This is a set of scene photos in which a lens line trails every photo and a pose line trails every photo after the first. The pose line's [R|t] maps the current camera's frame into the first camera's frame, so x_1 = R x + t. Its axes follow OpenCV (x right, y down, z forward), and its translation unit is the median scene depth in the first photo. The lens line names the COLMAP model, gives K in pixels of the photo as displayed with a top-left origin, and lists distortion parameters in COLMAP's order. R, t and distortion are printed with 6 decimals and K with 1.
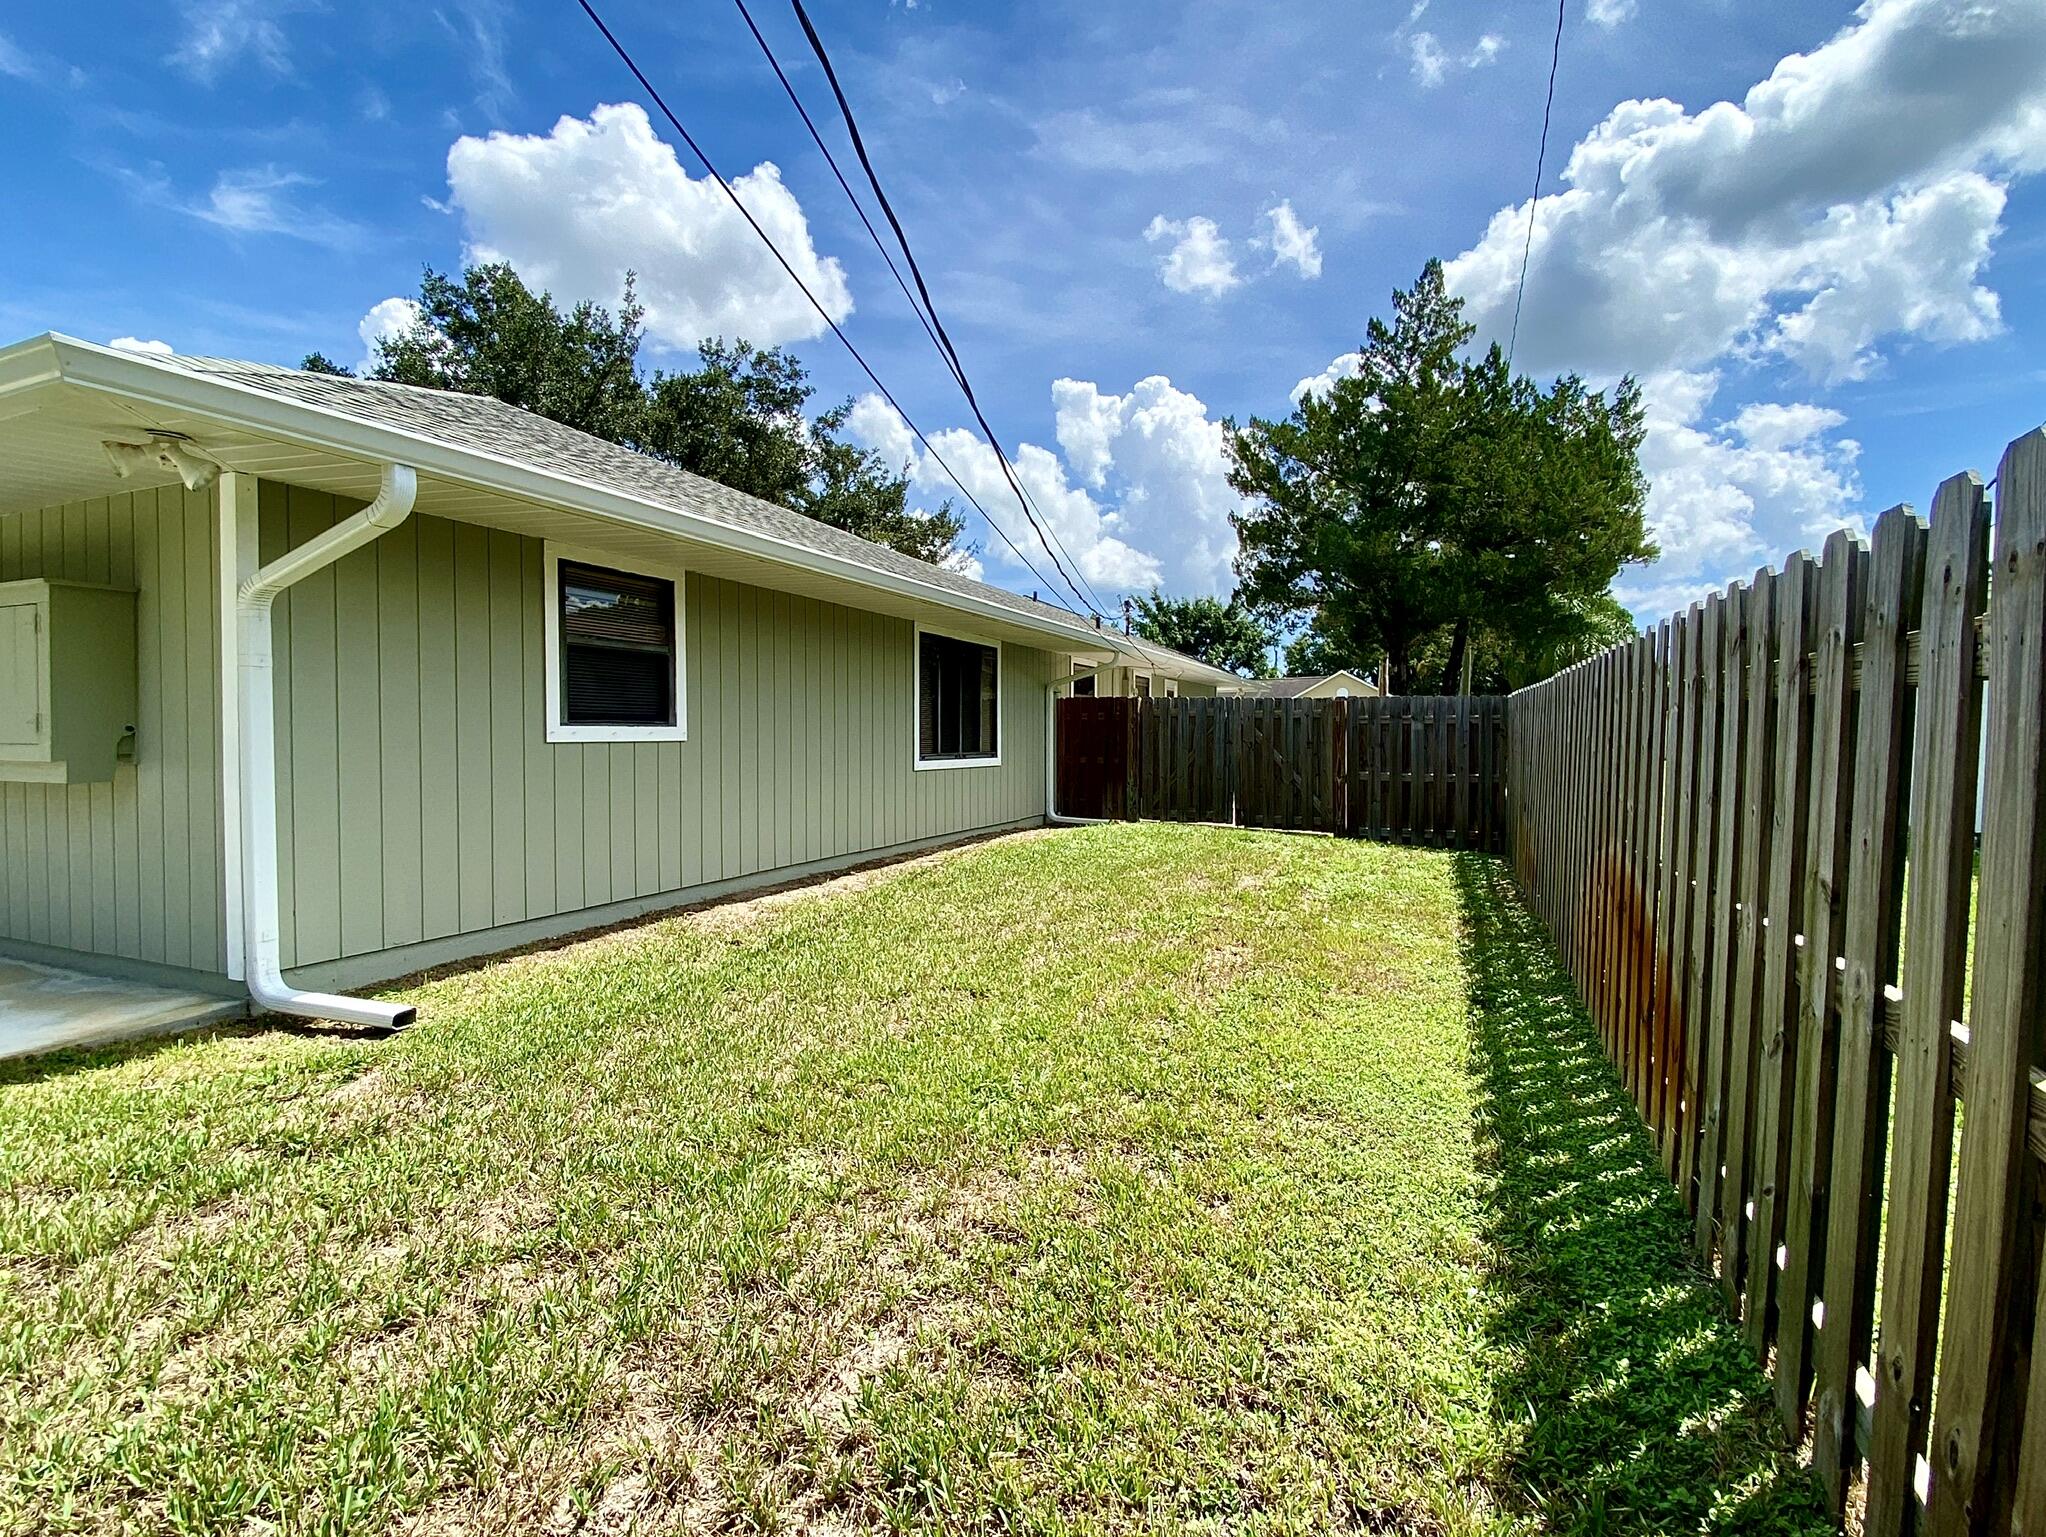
lens RADIAL K [[973.2, 0, 1023.0], [0, 973.2, 768.5], [0, 0, 1]] dist [-0.013943, -0.006525]
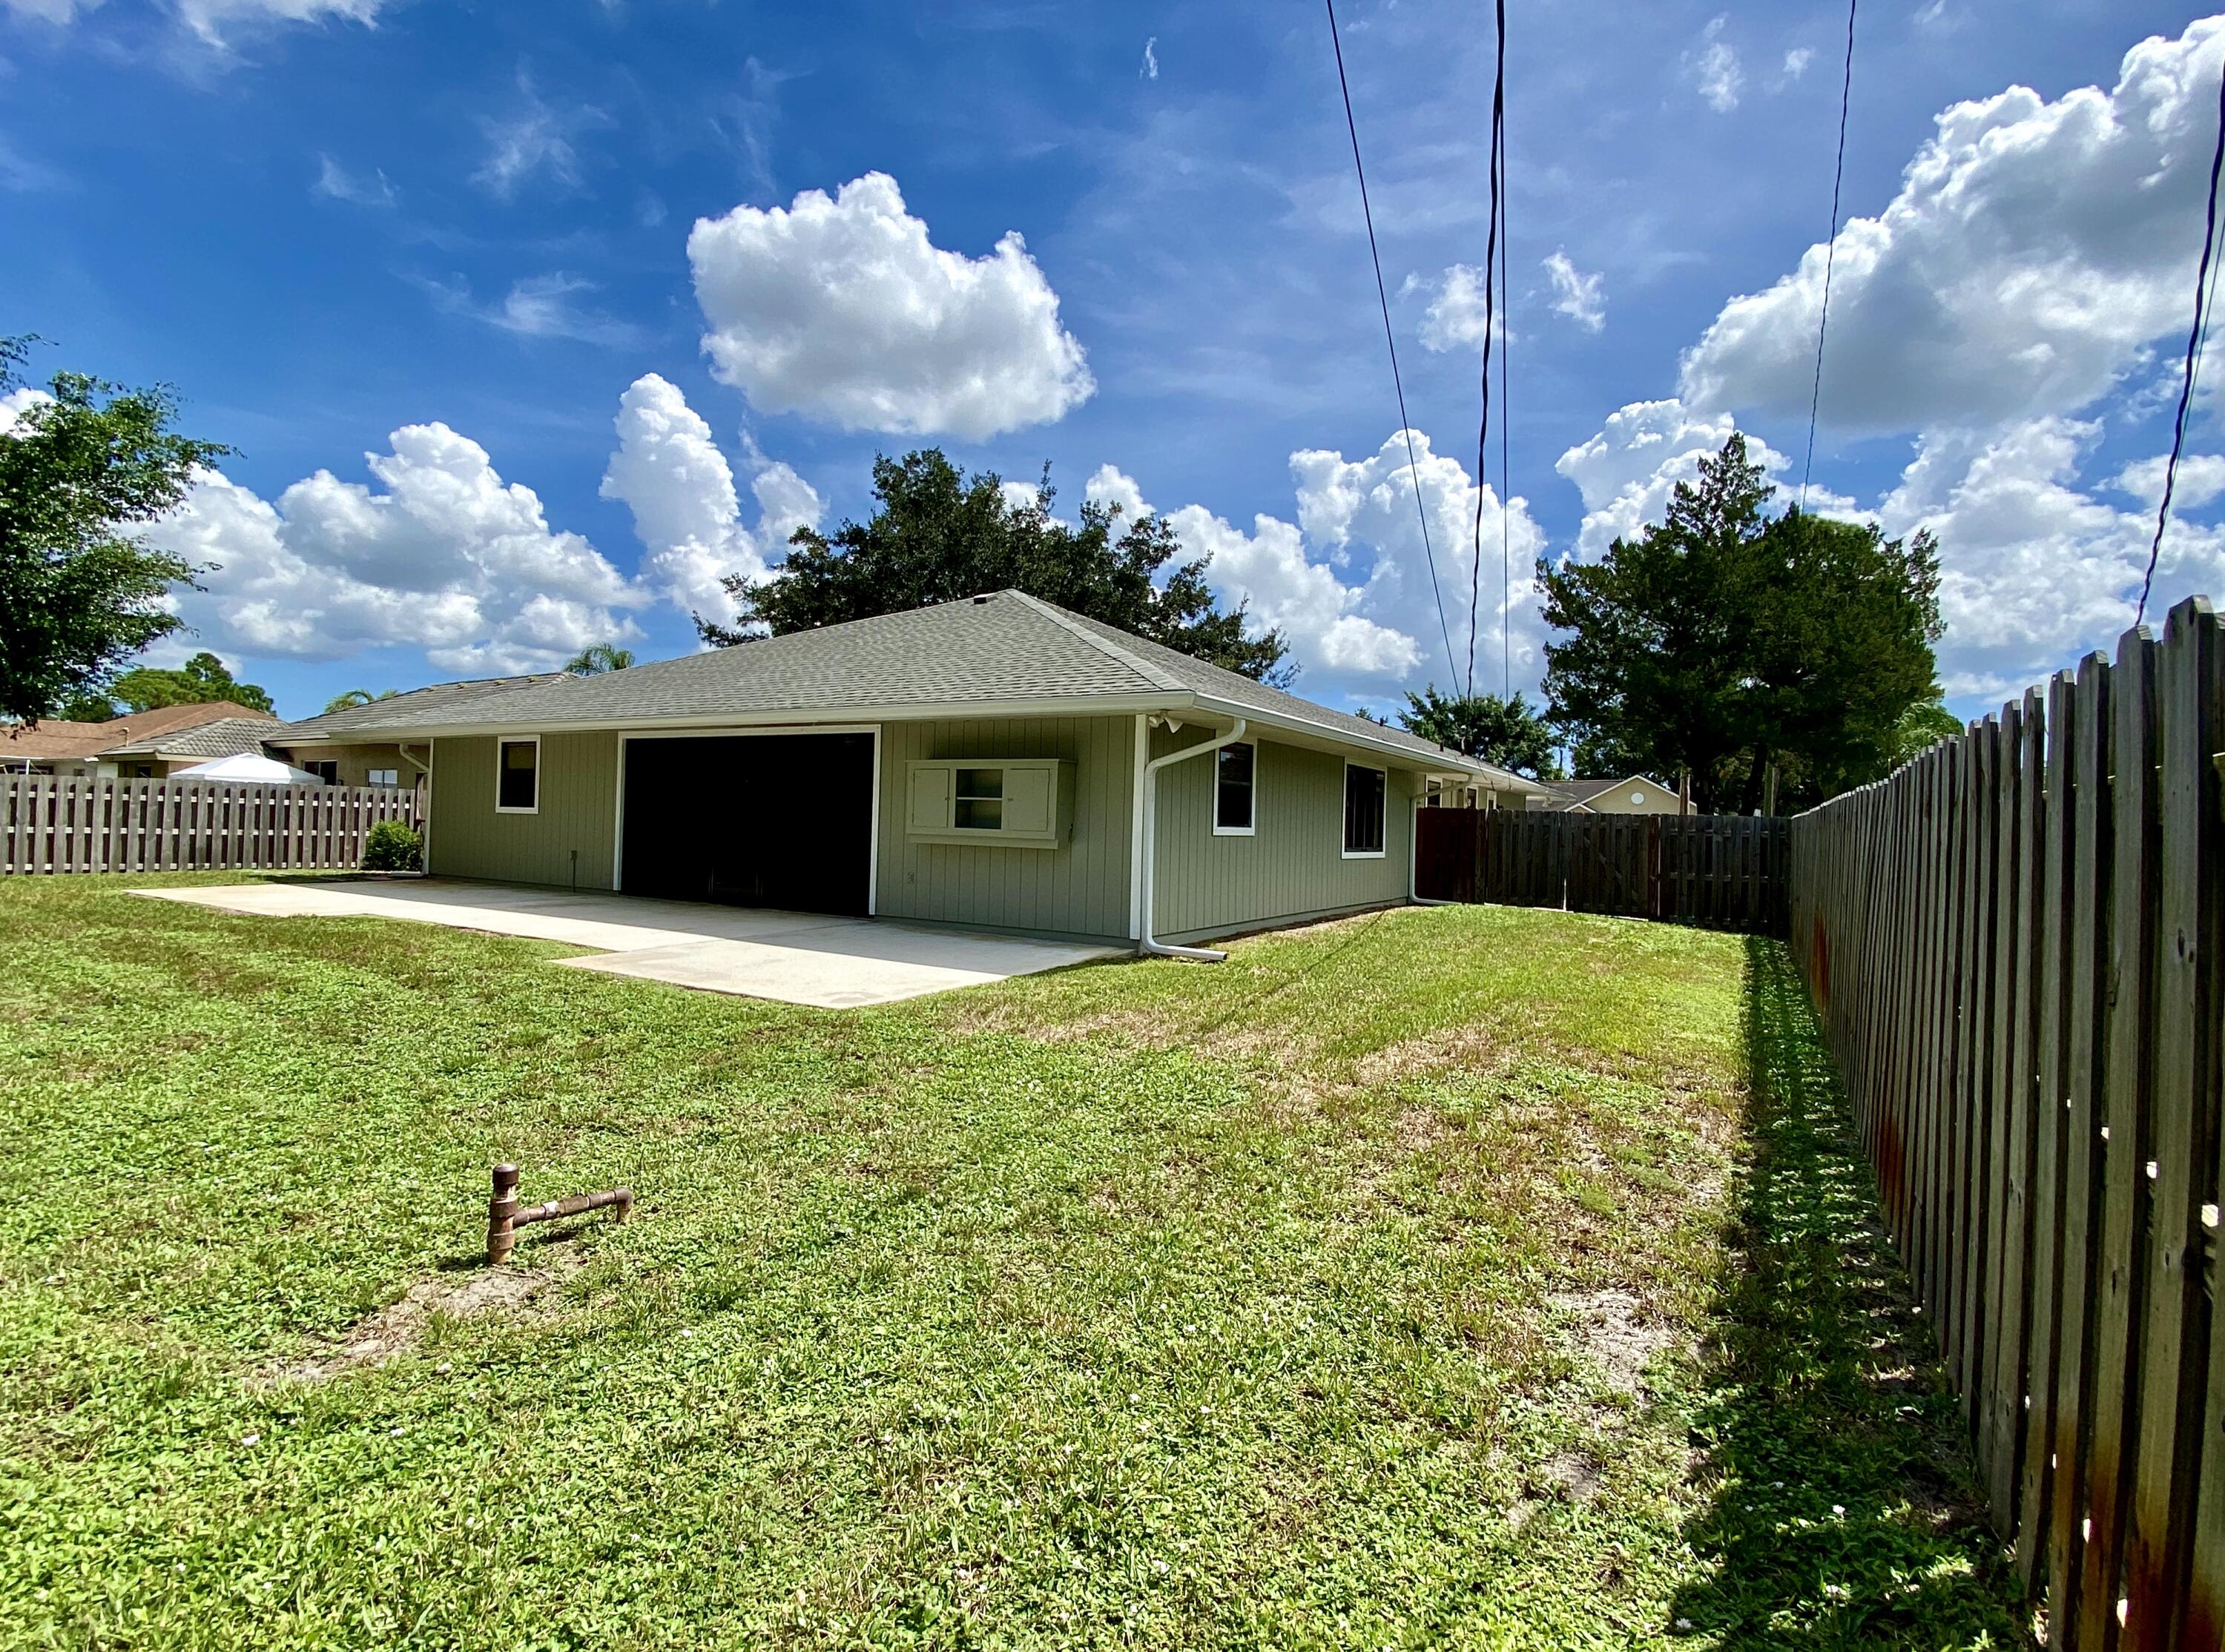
lens RADIAL K [[1035.8, 0, 1102.5], [0, 1035.8, 805.1], [0, 0, 1]] dist [0.030725, -0.025009]
pose [[0.988400, 0.020938, -0.150425, -0.095603], [-0.029420, 0.998087, -0.054382, 0.006894], [0.148998, 0.058177, 0.987125, -0.241466]]
